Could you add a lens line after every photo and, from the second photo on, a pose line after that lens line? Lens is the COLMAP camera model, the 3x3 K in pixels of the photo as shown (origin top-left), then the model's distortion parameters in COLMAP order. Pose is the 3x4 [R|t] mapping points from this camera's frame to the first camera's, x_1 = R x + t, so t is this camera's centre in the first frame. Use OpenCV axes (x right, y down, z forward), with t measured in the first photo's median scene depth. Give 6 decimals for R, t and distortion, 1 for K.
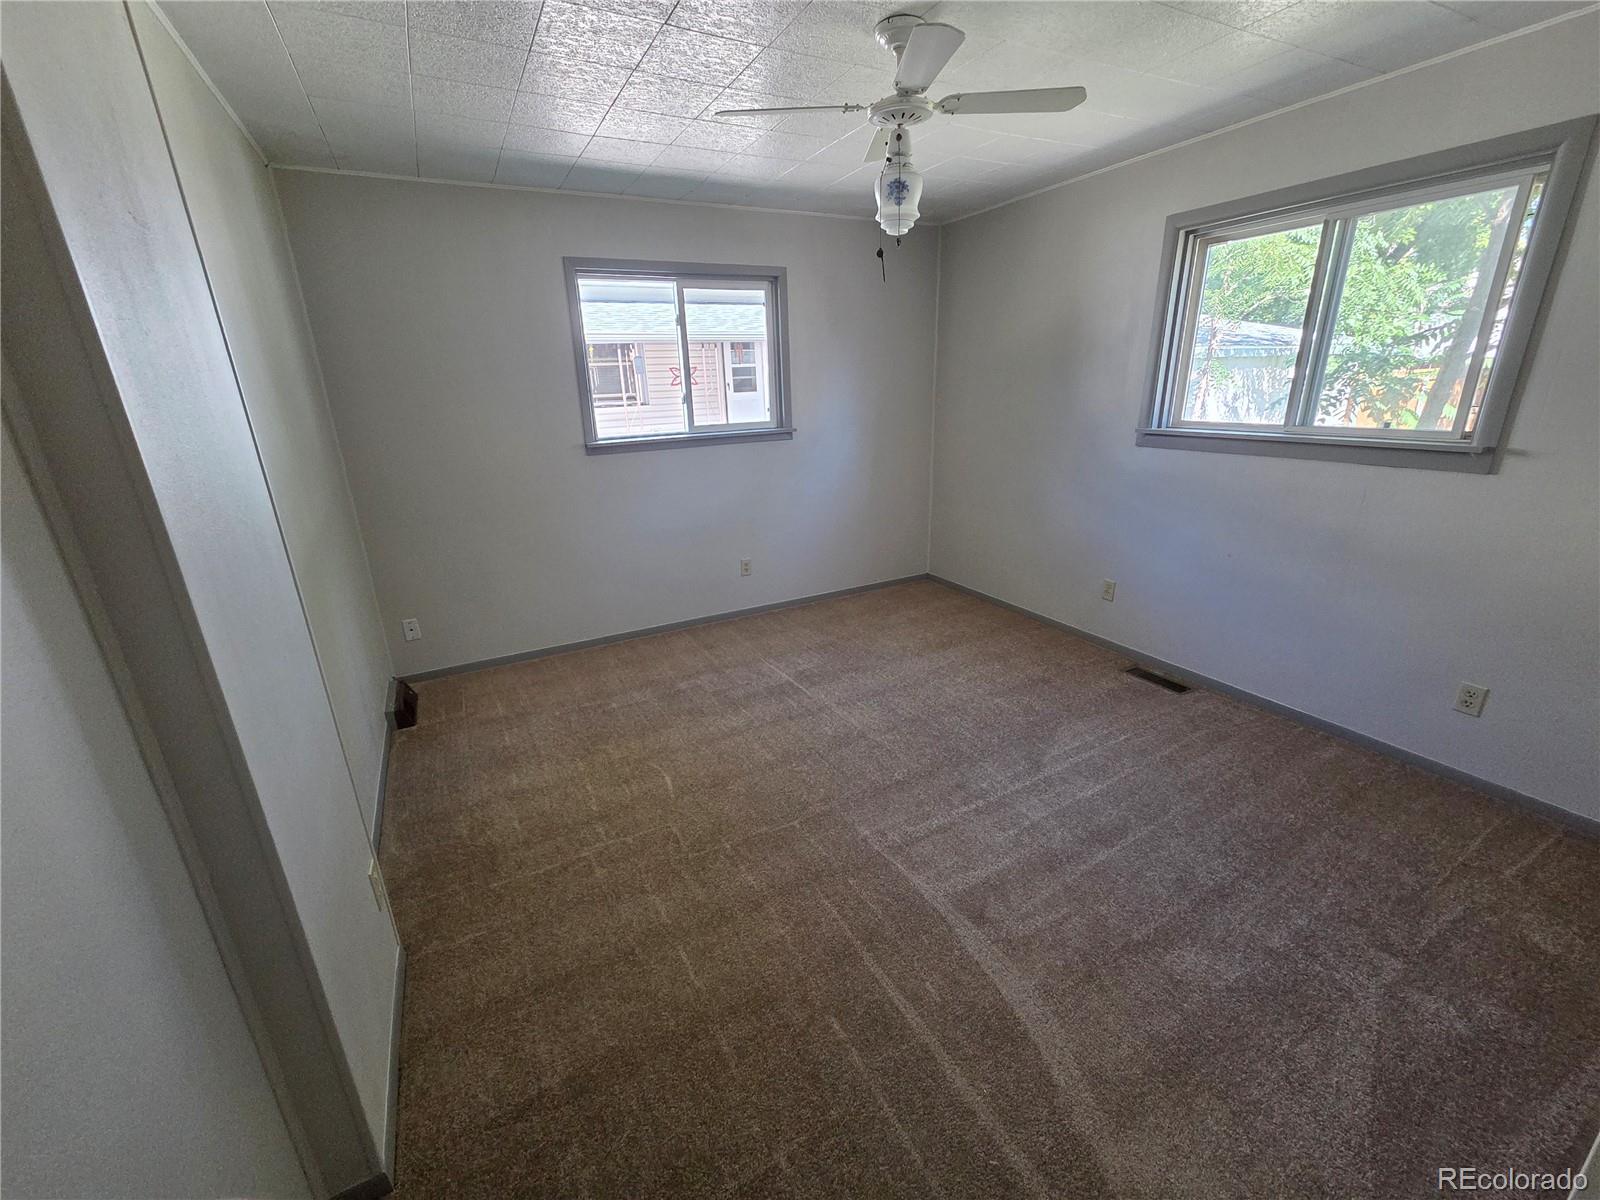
lens RADIAL K [[652.7, 0, 792.5], [0, 652.7, 596.8], [0, 0, 1]] dist [0.004305, -0.000208]
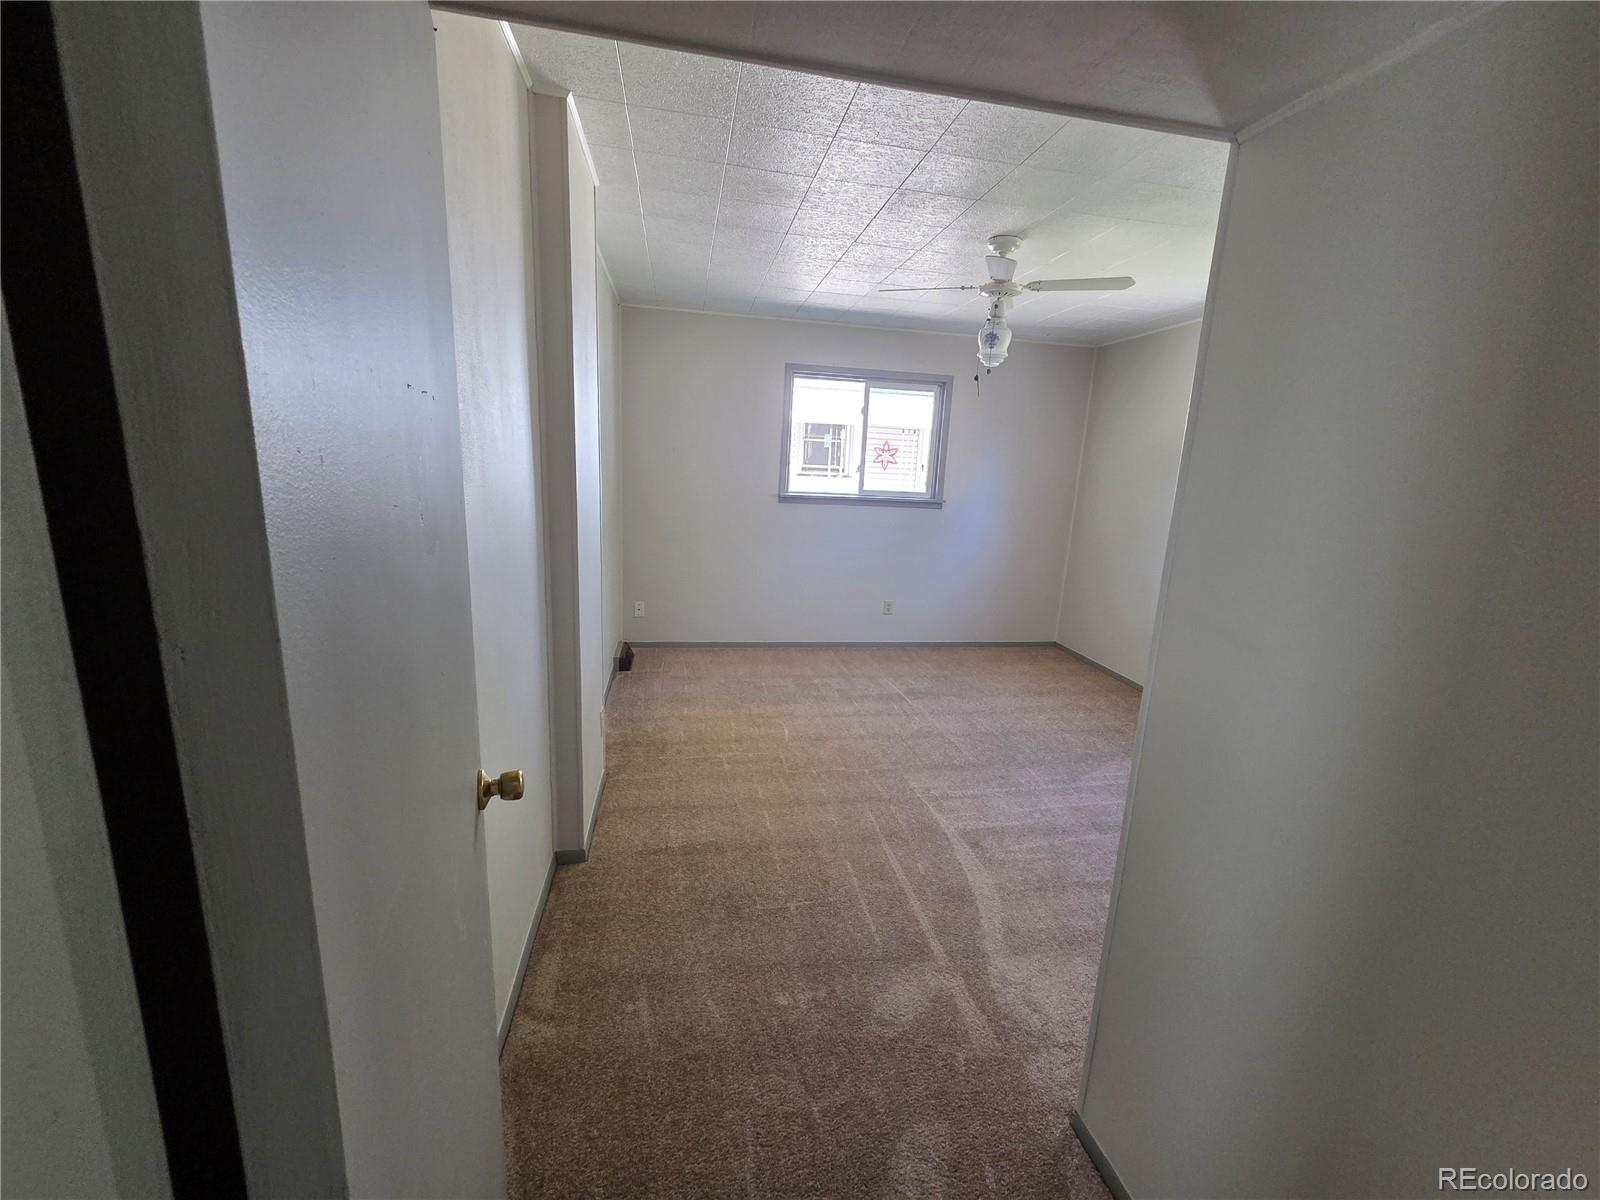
lens RADIAL K [[652.7, 0, 802.8], [0, 652.7, 599.2], [0, 0, 1]] dist [0.004305, -0.000208]
pose [[0.950825, 0.141329, -0.275604, 0.159453], [-0.171892, 0.980999, -0.089968, 0.111238], [0.257652, 0.132918, 0.957052, -0.300762]]
